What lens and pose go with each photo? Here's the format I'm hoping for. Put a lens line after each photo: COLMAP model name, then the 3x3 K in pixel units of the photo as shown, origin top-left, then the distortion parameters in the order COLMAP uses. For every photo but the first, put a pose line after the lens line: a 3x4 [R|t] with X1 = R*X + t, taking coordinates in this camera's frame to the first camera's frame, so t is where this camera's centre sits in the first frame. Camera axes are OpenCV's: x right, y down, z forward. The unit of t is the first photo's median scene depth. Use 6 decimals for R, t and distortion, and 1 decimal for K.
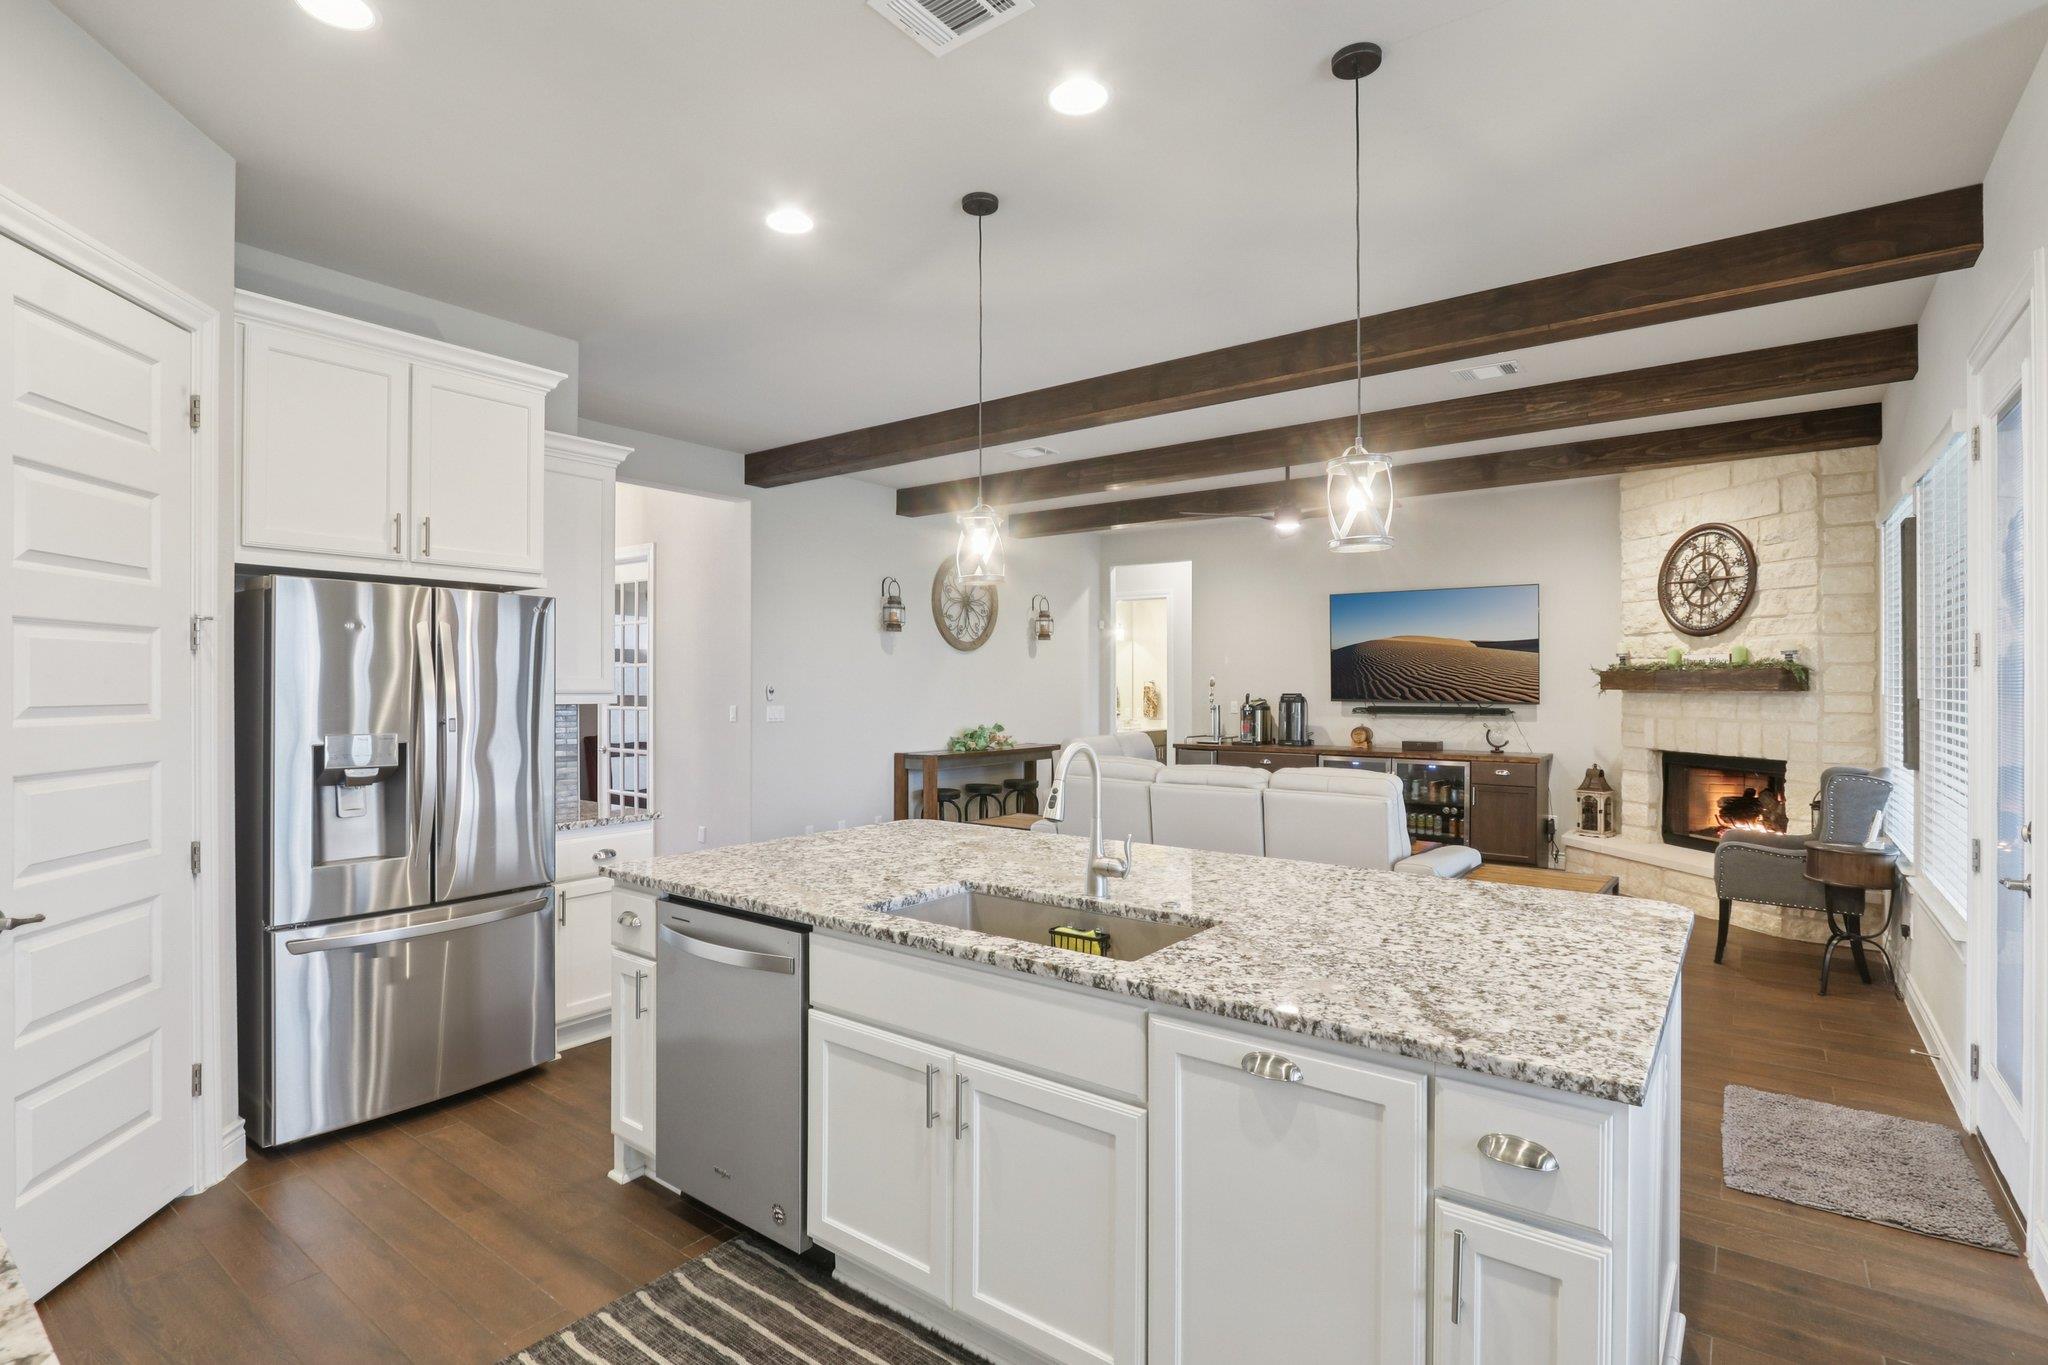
lens RADIAL K [[945.7, 0, 1026.1], [0, 945.7, 685.2], [0, 0, 1]] dist [-0.018662, 0.003640]
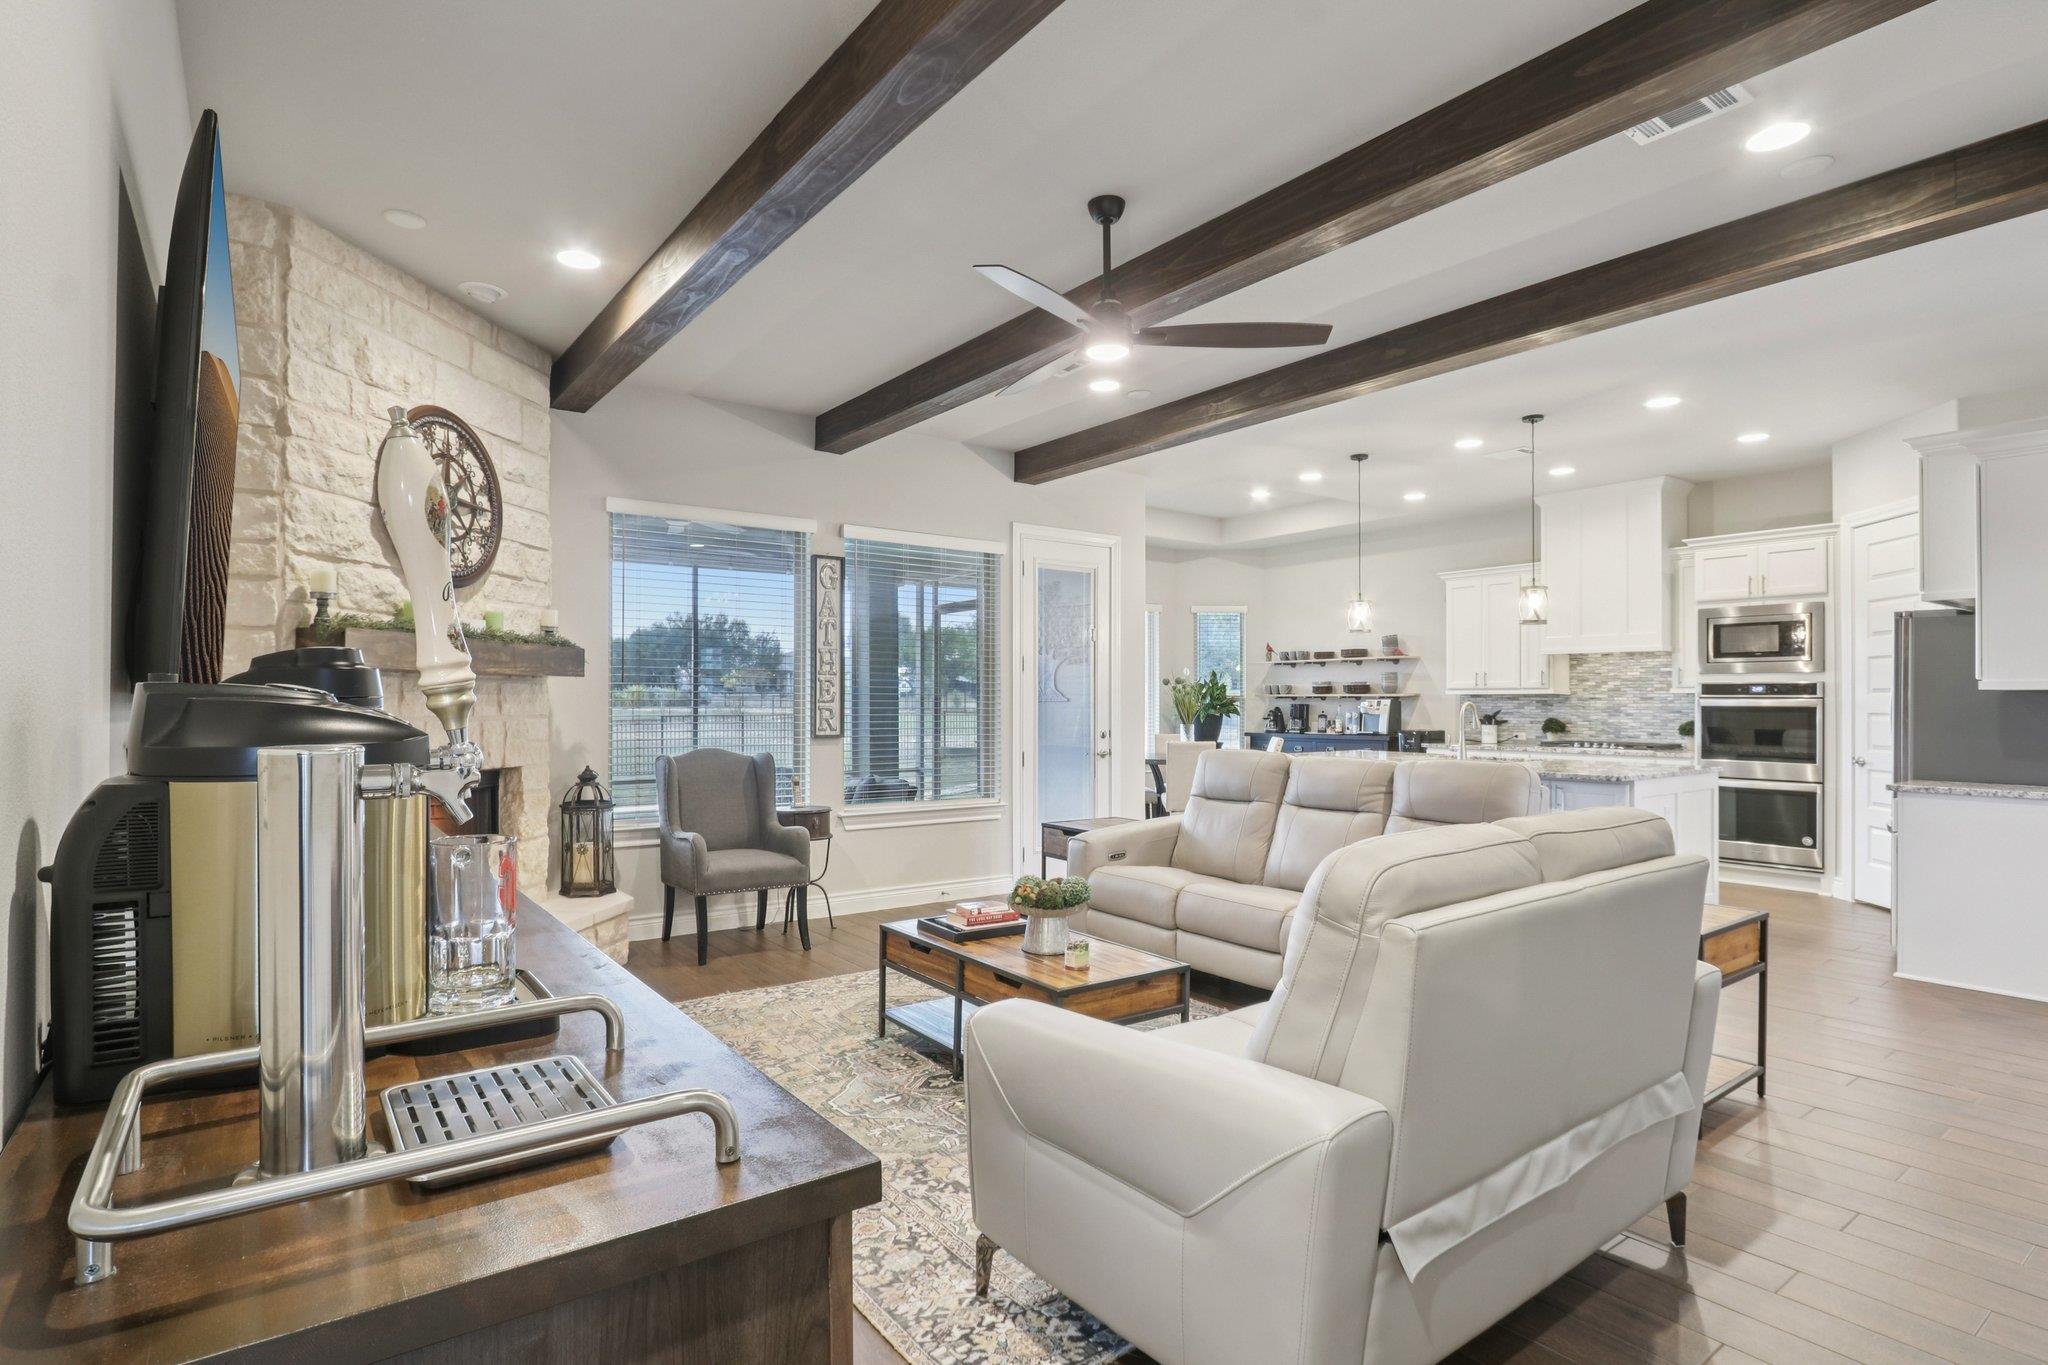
lens RADIAL K [[1034.0, 0, 981.2], [0, 1034.0, 704.9], [0, 0, 1]] dist [-0.019391, 0.001773]
pose [[-0.951891, -0.003446, 0.306416, 0.179869], [-0.003495, 0.999994, 0.000389, 0.026929], [-0.306416, -0.000700, -0.951898, 1.633930]]
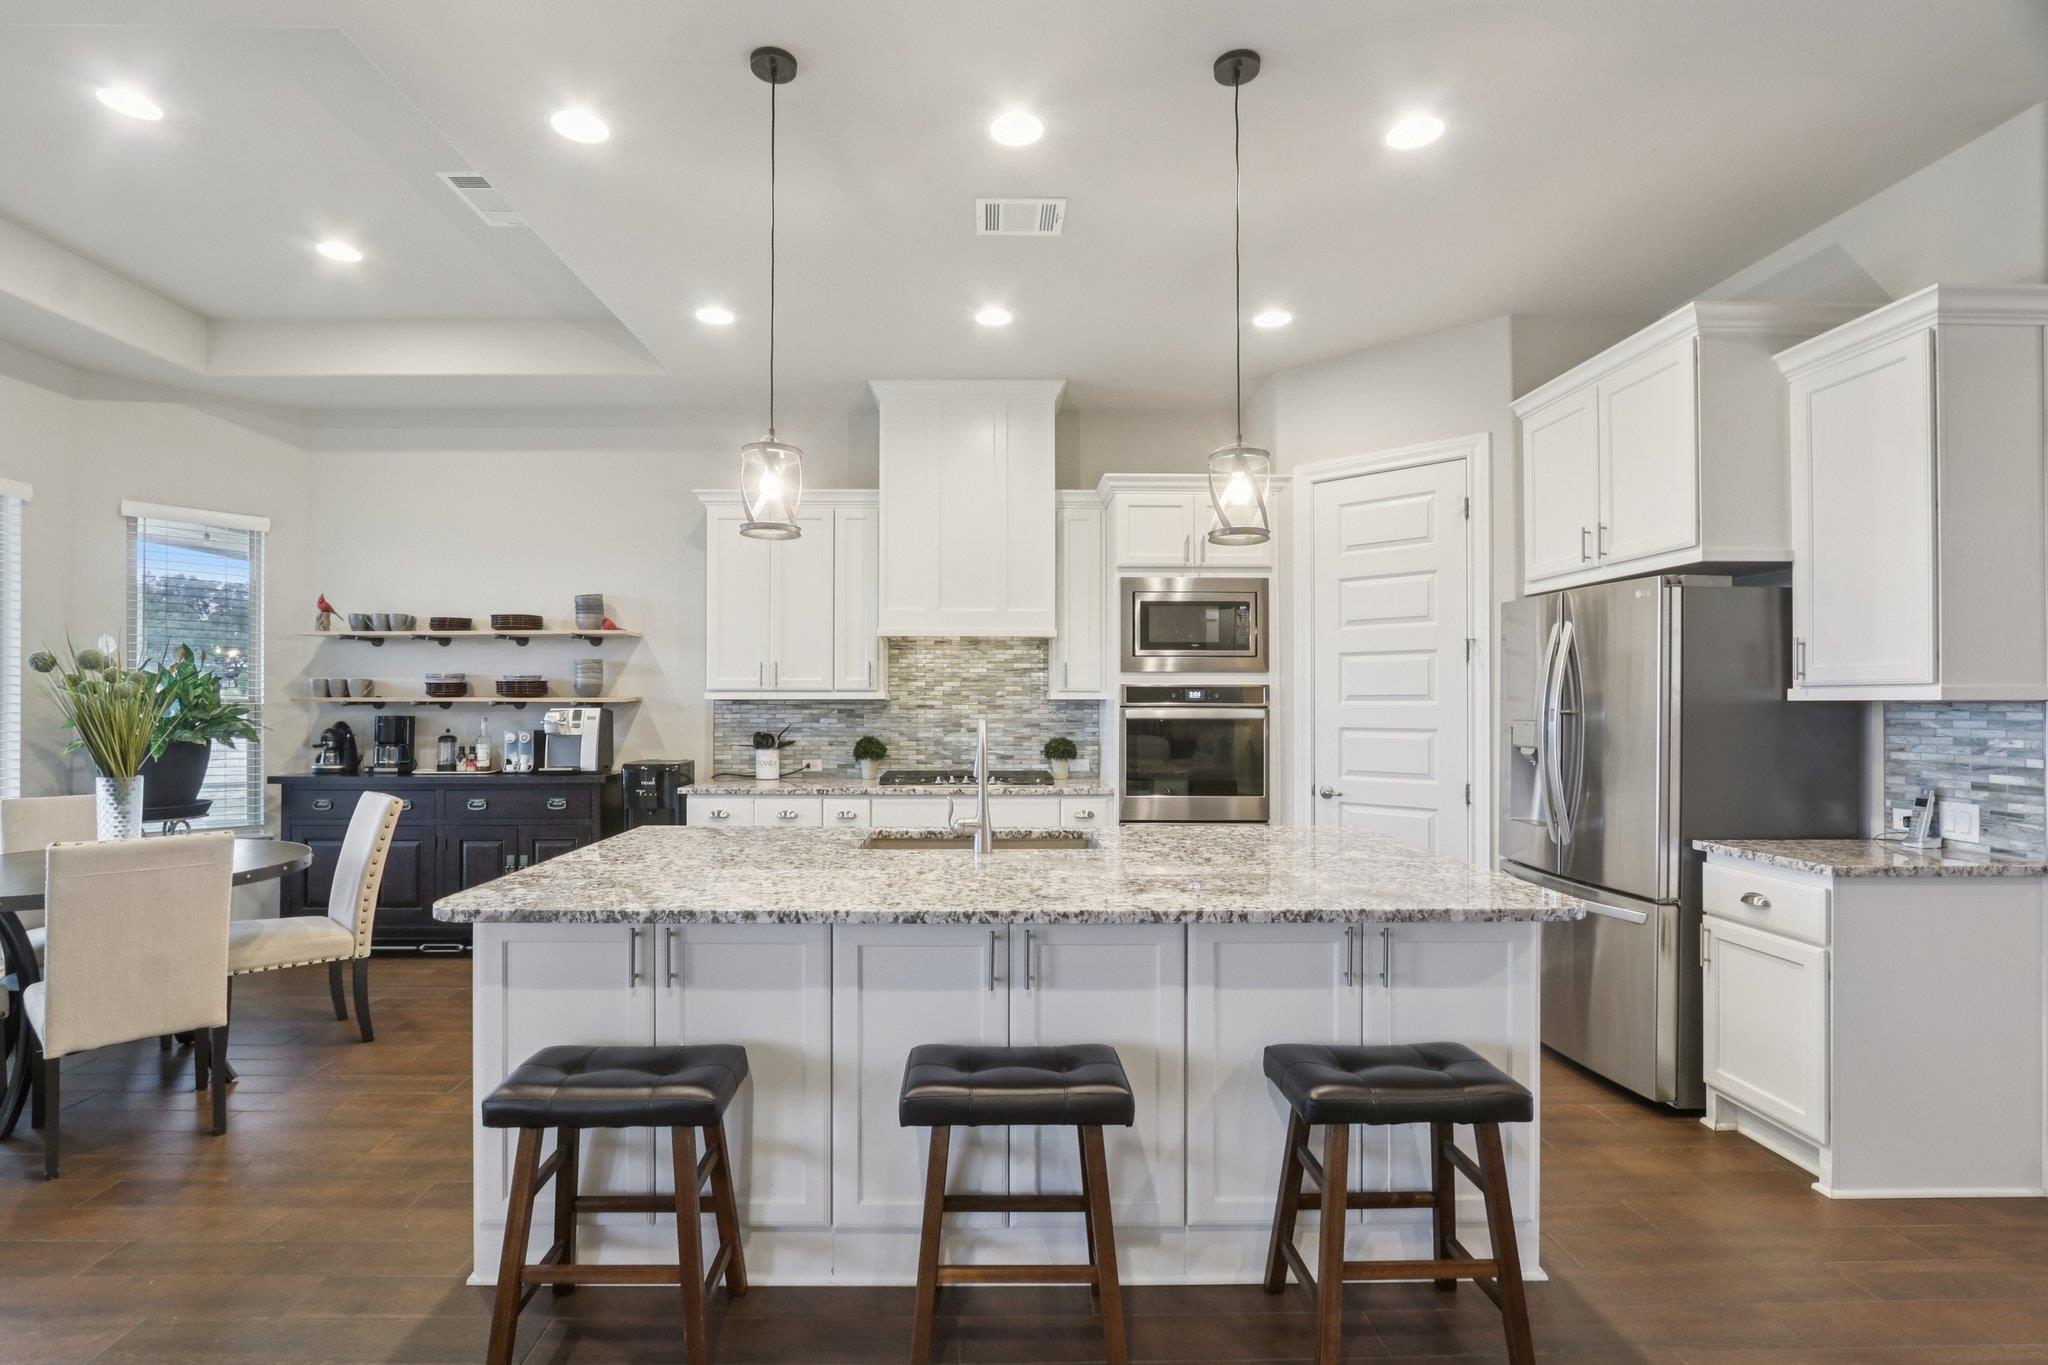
lens RADIAL K [[945.7, 0, 987.7], [0, 945.7, 697.2], [0, 0, 1]] dist [-0.018662, 0.003640]
pose [[-0.791284, -0.007001, -0.611409, 0.297933], [0.000636, 0.999924, -0.012272, 0.017711], [0.611448, -0.010100, -0.791220, 0.754700]]
